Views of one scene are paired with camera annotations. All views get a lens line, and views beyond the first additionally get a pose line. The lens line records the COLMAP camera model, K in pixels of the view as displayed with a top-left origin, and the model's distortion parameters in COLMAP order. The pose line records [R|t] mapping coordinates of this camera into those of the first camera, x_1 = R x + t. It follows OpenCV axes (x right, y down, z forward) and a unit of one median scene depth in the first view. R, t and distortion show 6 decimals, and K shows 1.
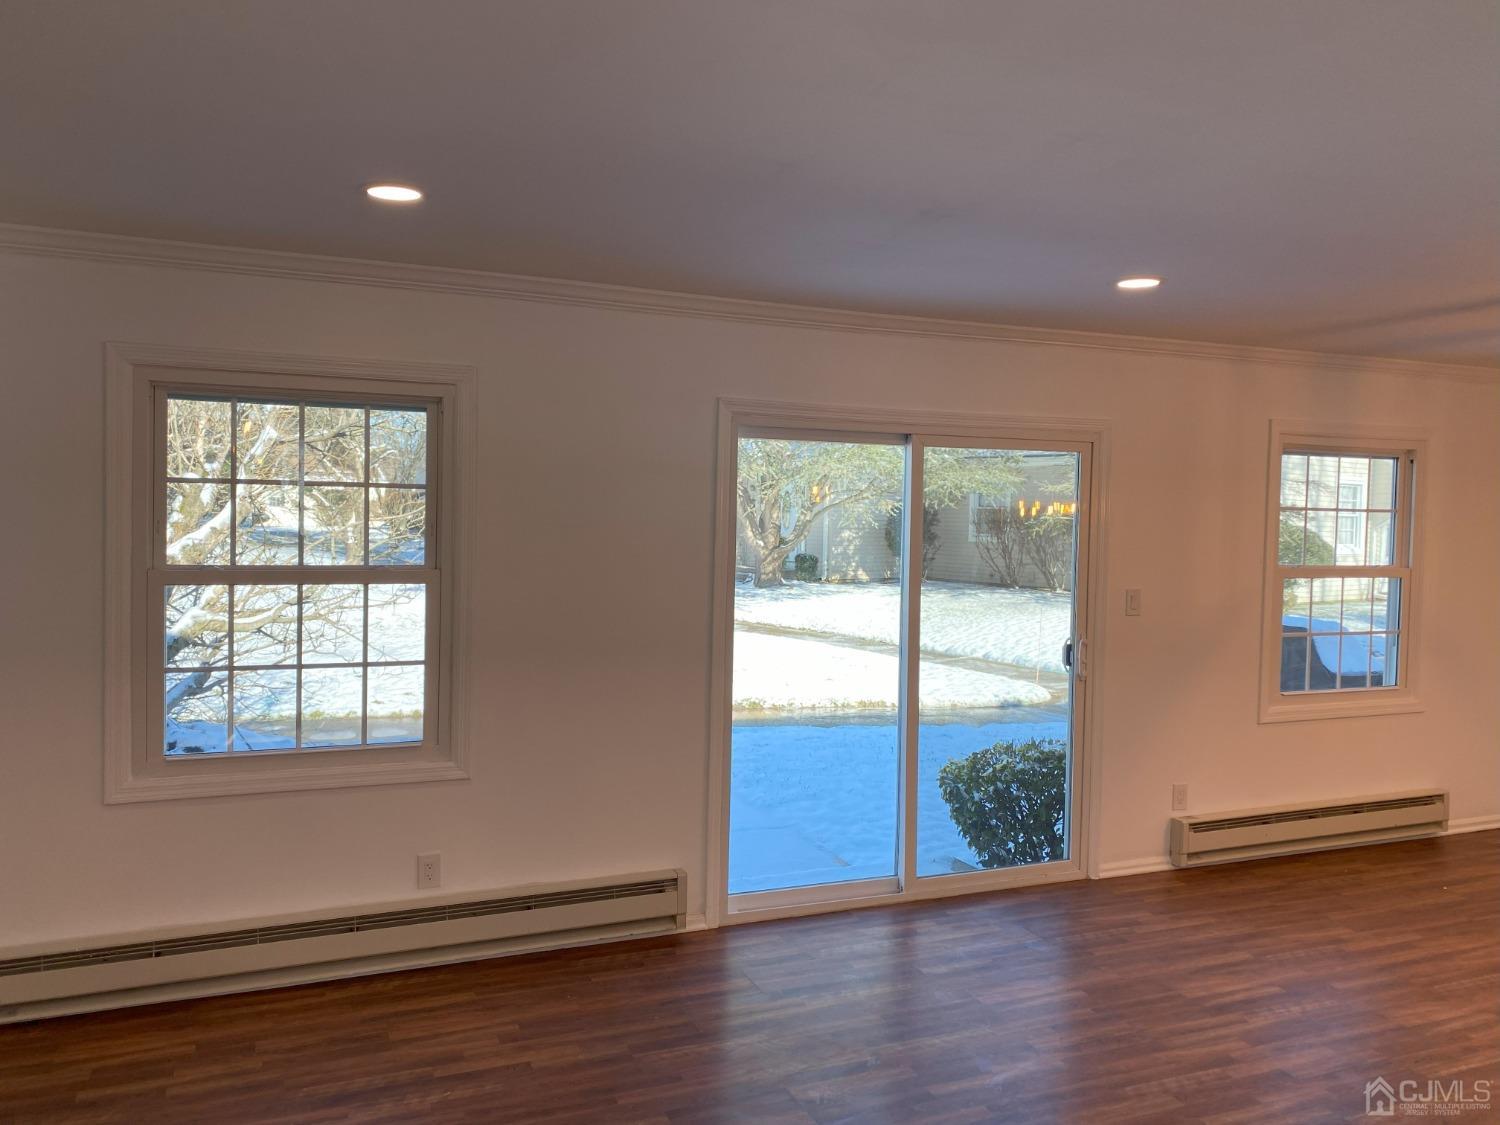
lens RADIAL K [[1138.5, 0, 757.6], [0, 1138.5, 552.8], [0, 0, 1]] dist [0.049219, -0.034744]
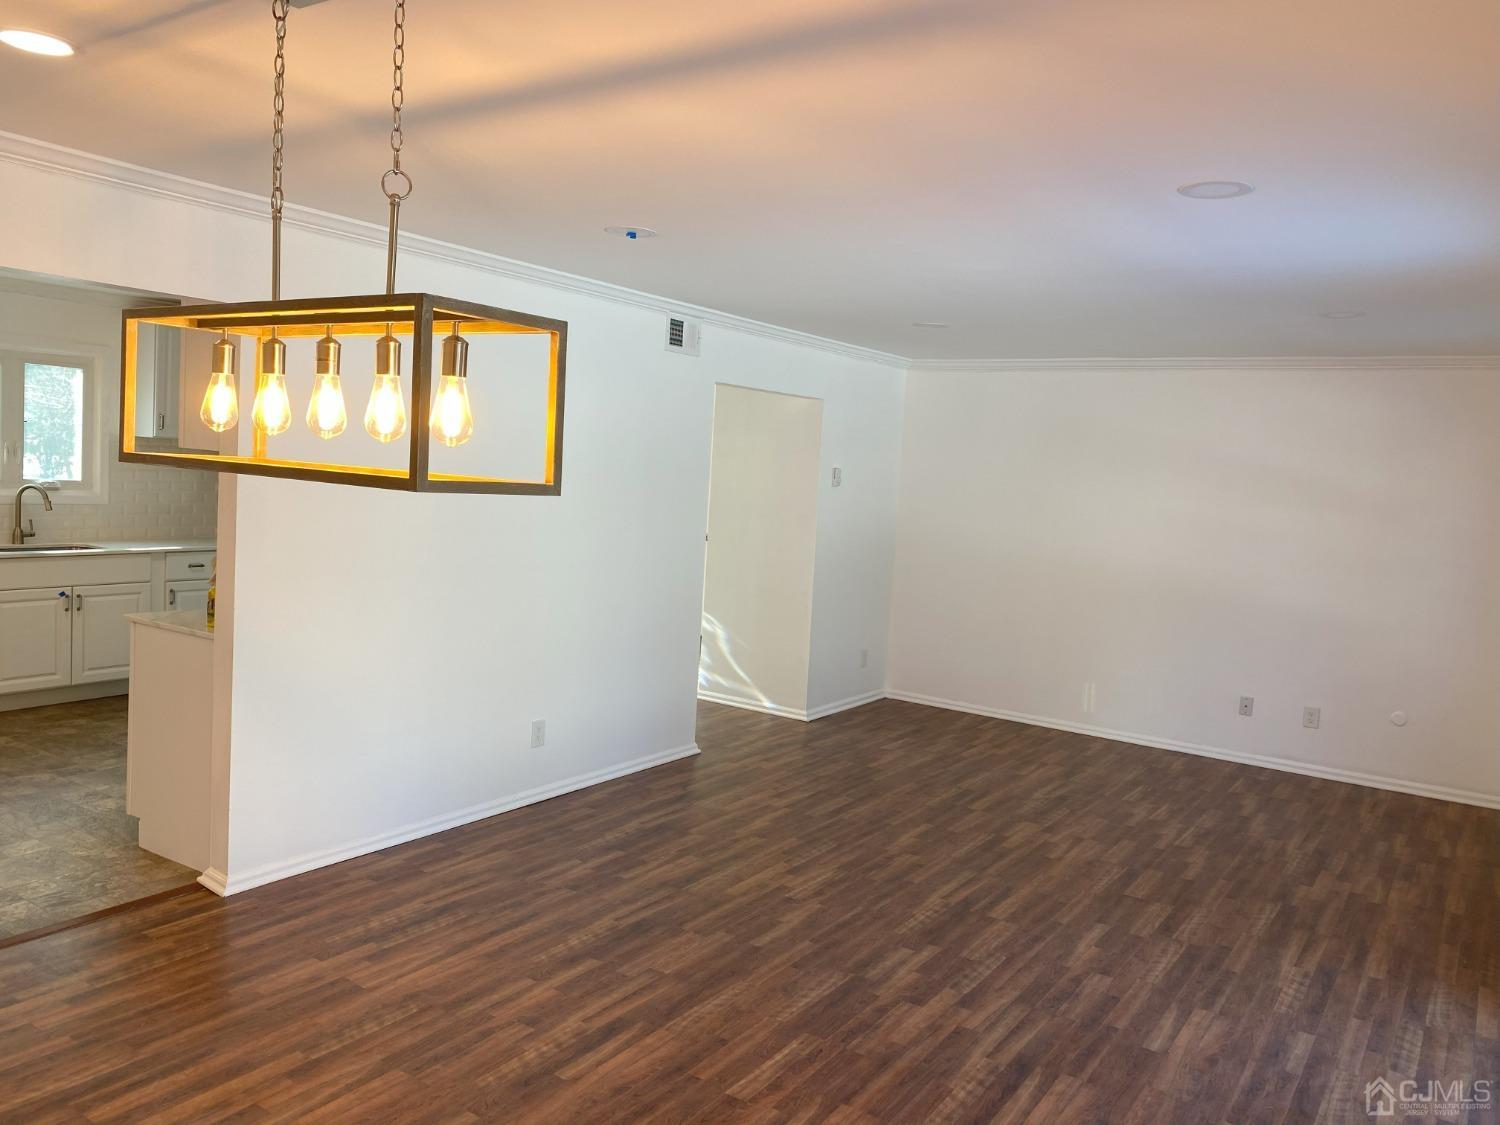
lens RADIAL K [[1149.1, 0, 781.7], [0, 1149.1, 538.6], [0, 0, 1]] dist [0.041276, 0.000314]
pose [[-0.820321, -0.034106, -0.570885, 0.884786], [-0.099054, 0.991607, 0.083092, -0.031884], [0.563260, 0.124710, -0.816814, 1.312257]]
